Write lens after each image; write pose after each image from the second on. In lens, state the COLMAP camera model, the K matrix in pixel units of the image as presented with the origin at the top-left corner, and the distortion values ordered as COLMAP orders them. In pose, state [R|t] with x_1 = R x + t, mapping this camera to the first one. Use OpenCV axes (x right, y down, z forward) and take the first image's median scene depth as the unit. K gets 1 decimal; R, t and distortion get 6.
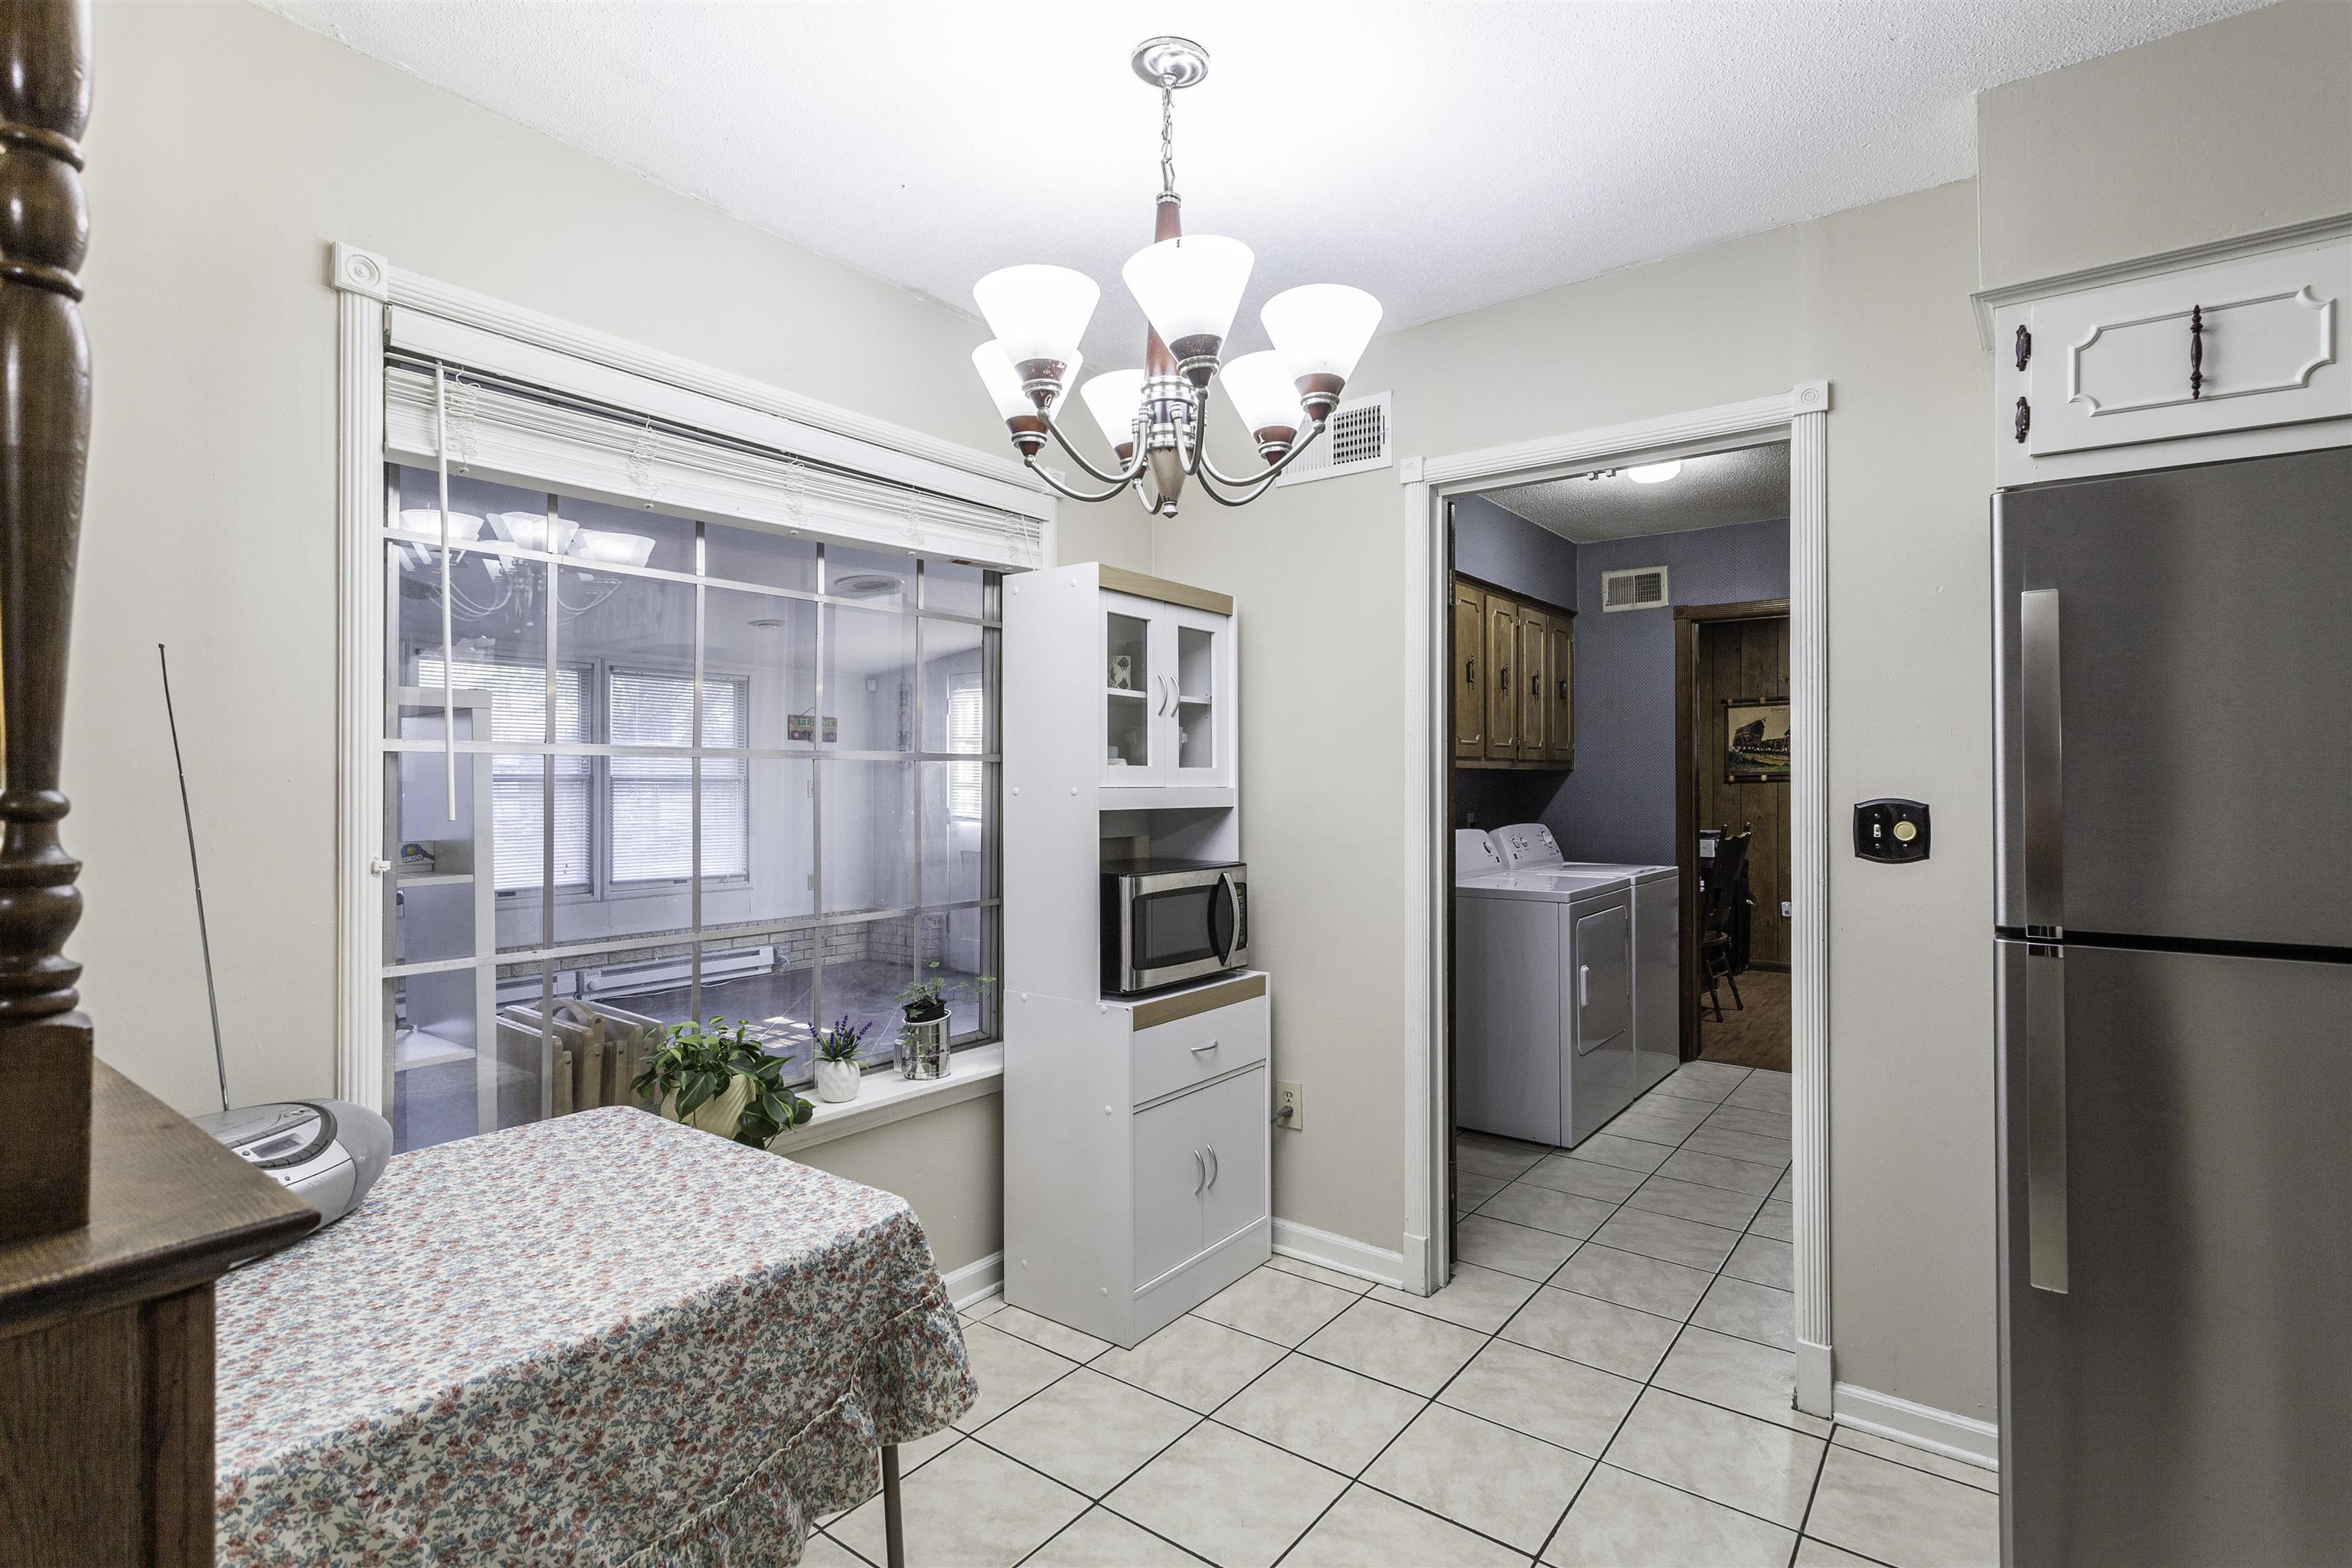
lens RADIAL K [[1126.5, 0, 1176.0], [0, 1126.5, 784.0], [0, 0, 1]] dist [0.000428, 0.000126]
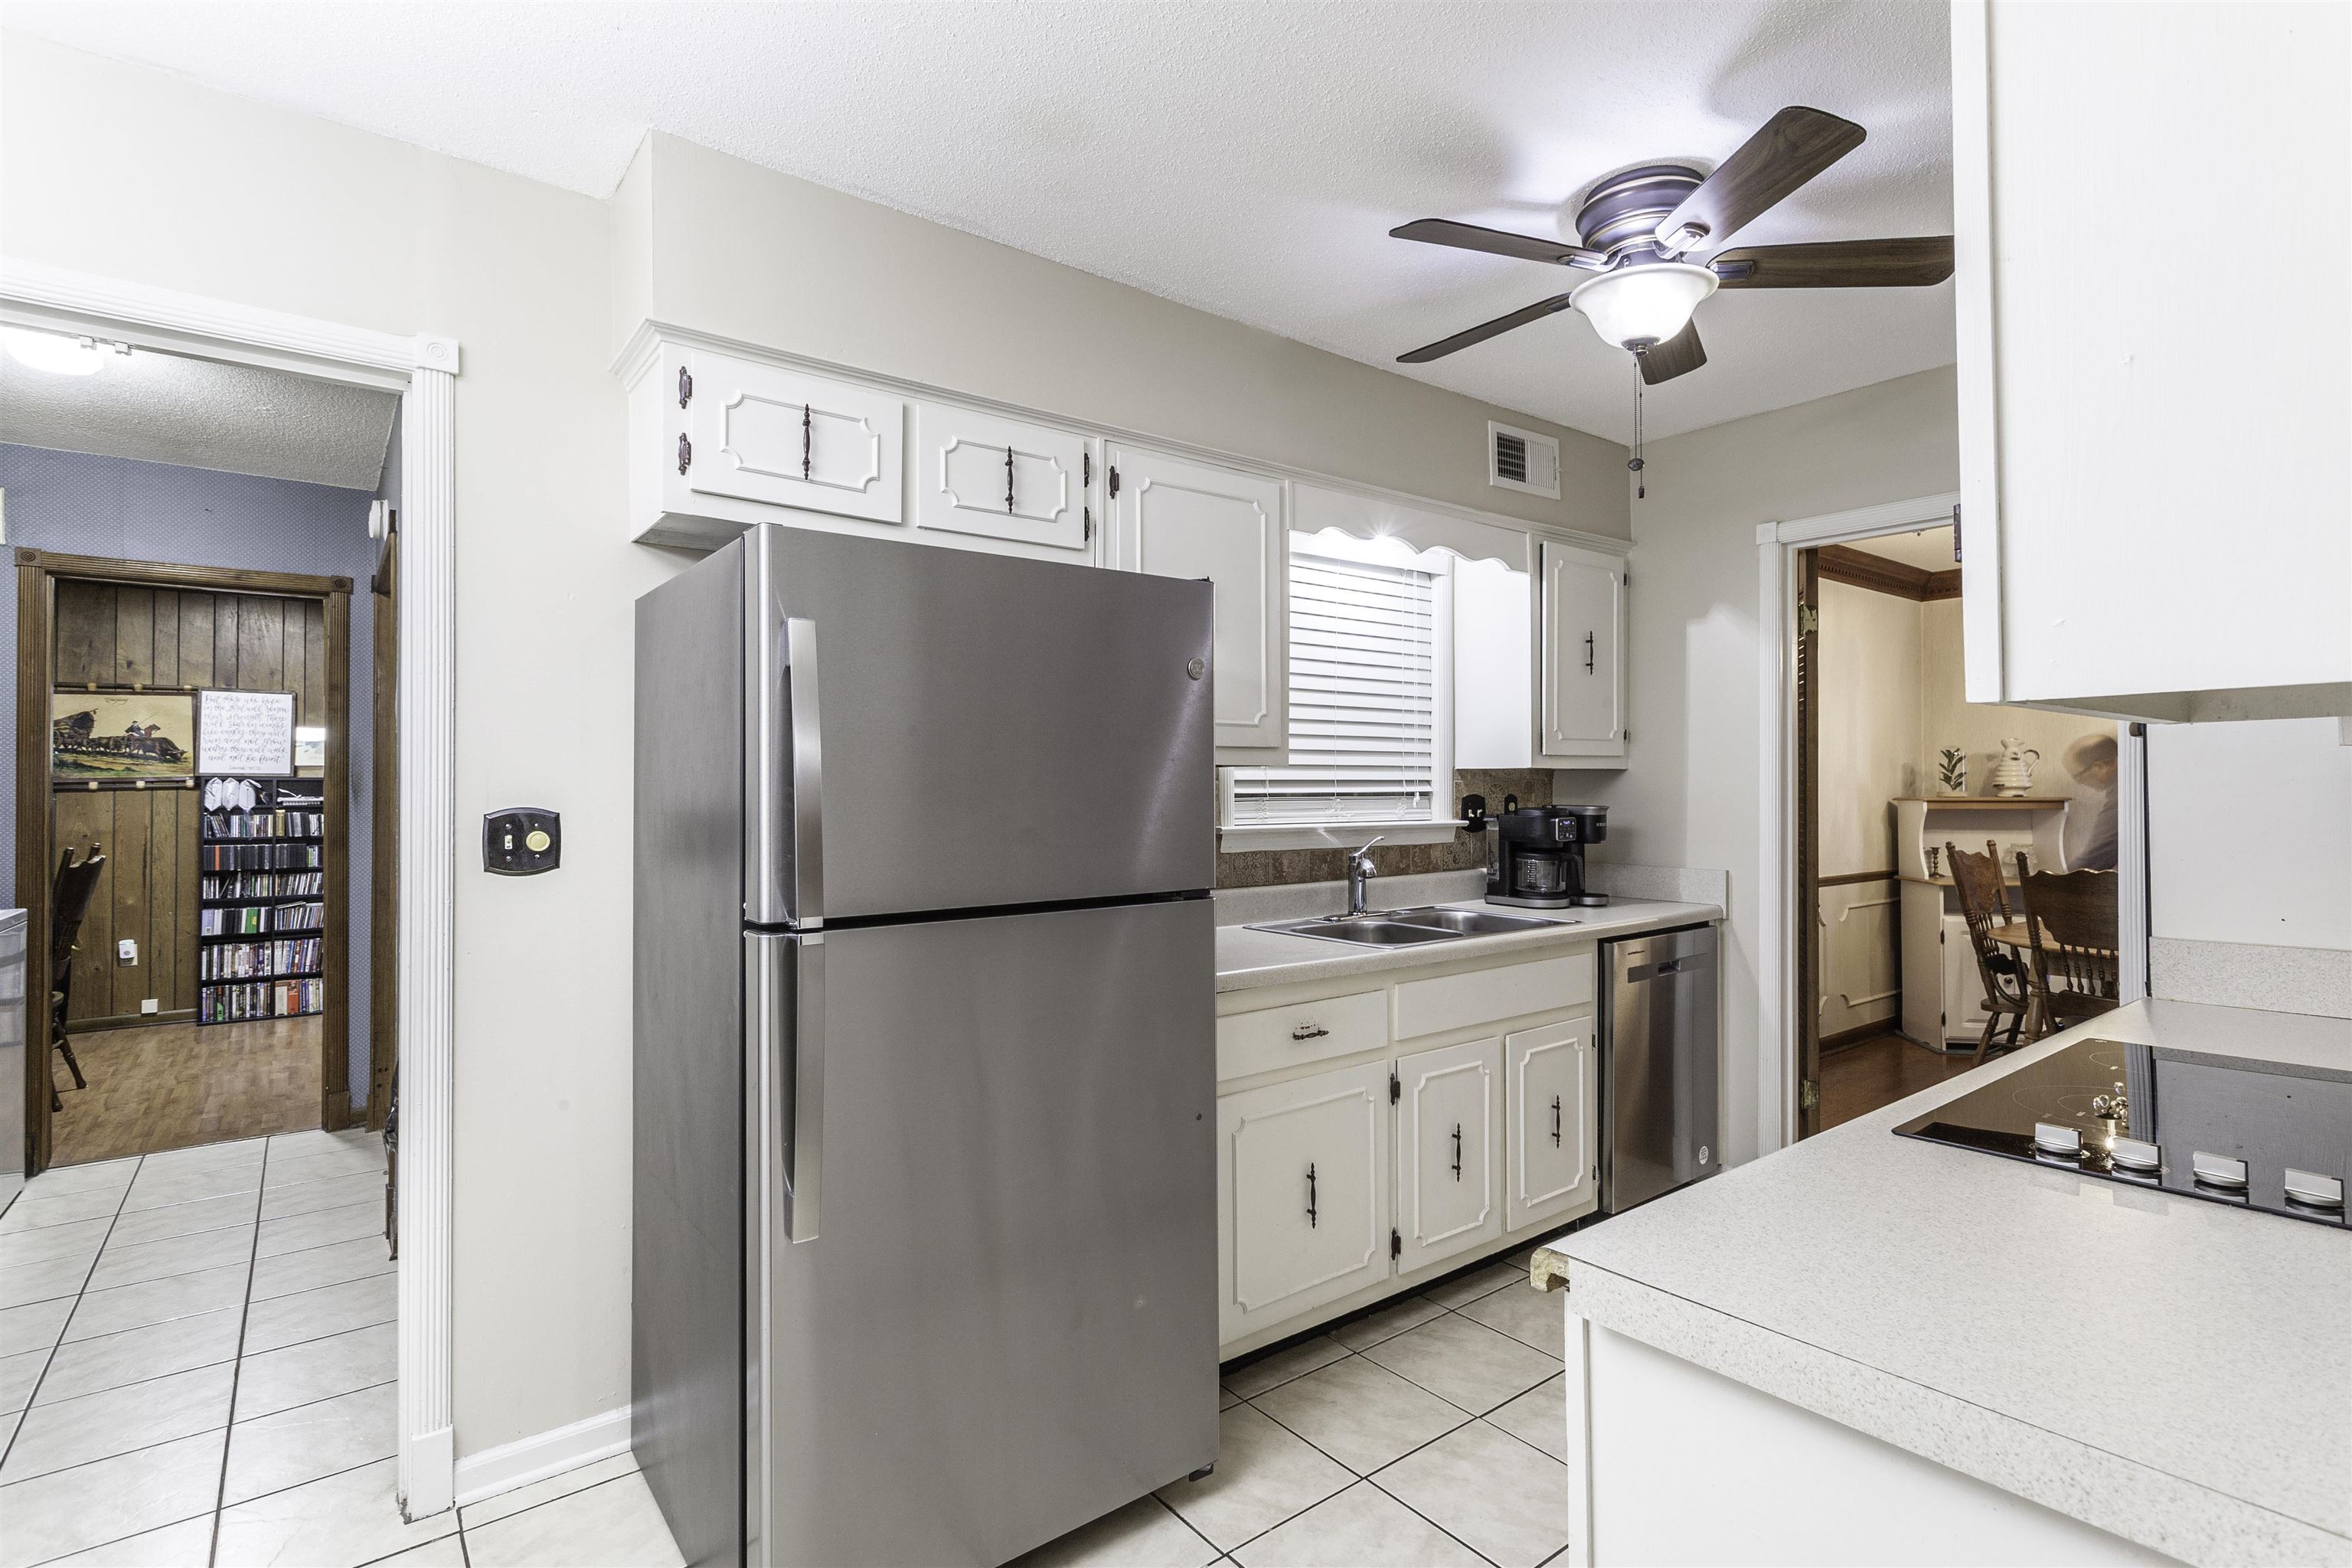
lens RADIAL K [[1135.3, 0, 1179.0], [0, 1135.3, 777.6], [0, 0, 1]] dist [0.002405, 0.000703]
pose [[0.268988, 0.009706, 0.963095, -0.109708], [0.003089, 0.999935, -0.010940, 0.000014], [-0.963139, 0.005918, 0.268941, 0.165947]]
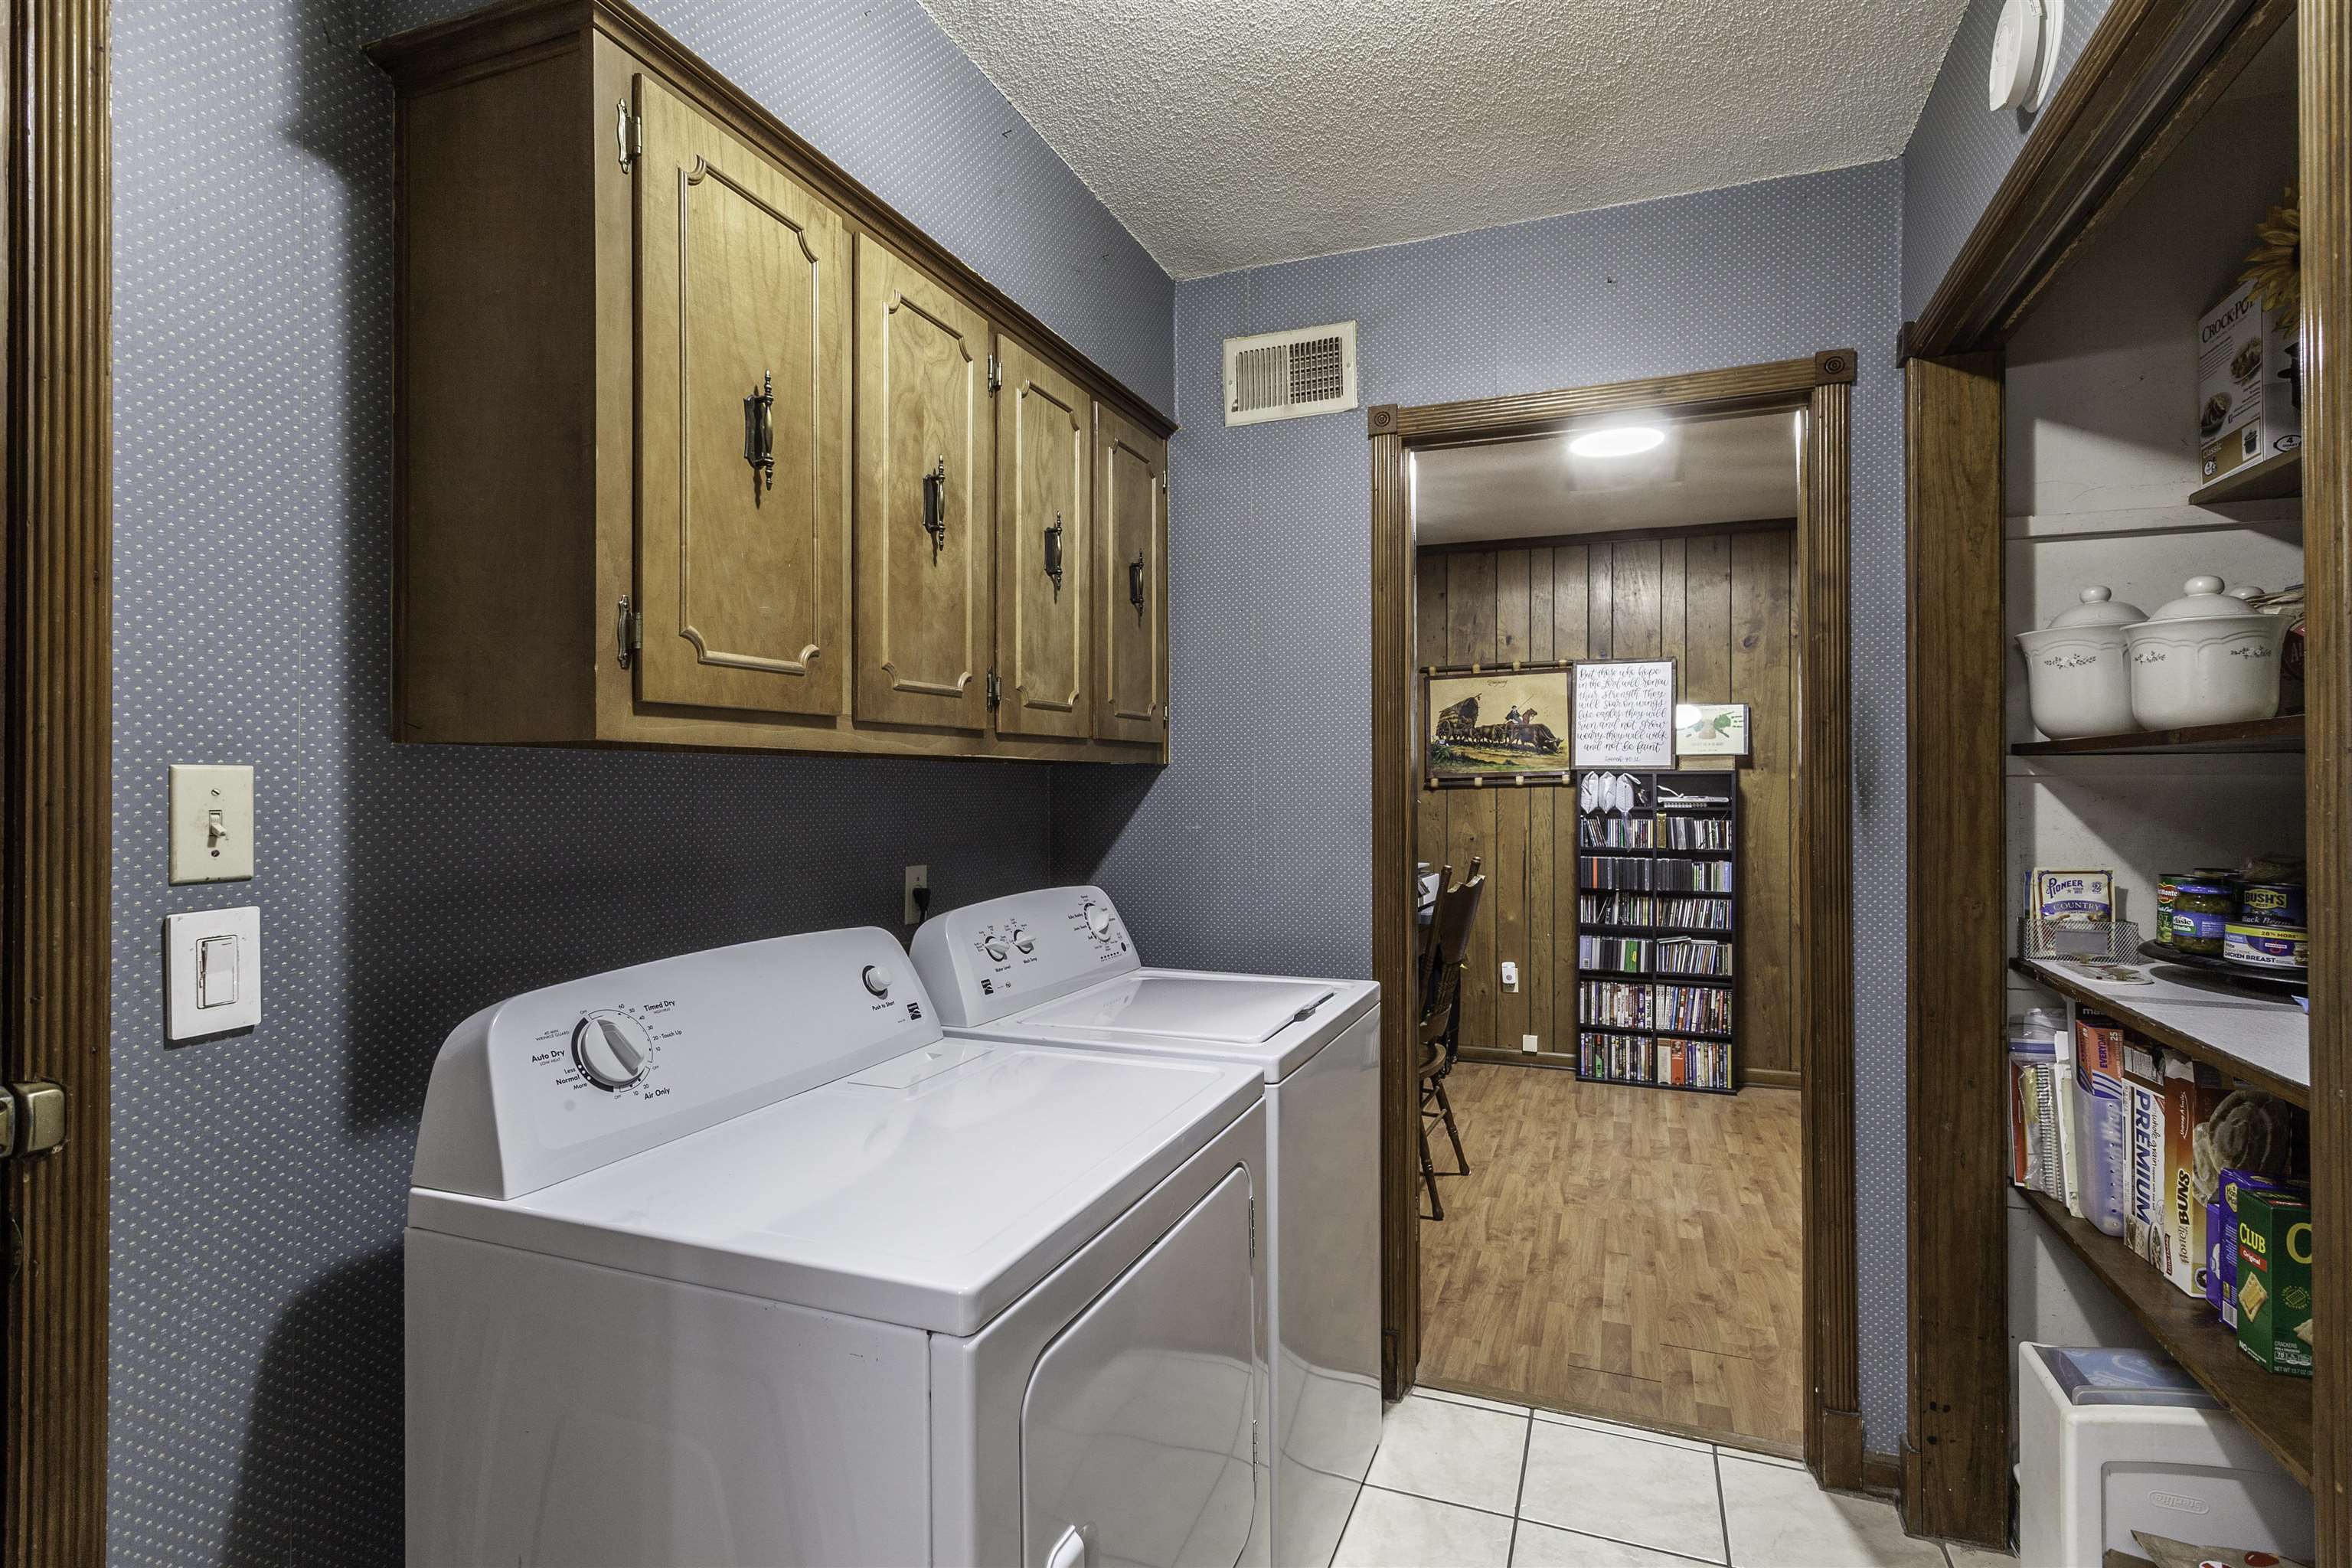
lens RADIAL K [[1135.3, 0, 1179.0], [0, 1135.3, 777.6], [0, 0, 1]] dist [0.002405, 0.000703]
pose [[0.964214, 0.002487, 0.265113, 0.463059], [-0.000242, 0.999964, -0.008501, -0.005659], [-0.265125, 0.008133, 0.964180, 1.085468]]
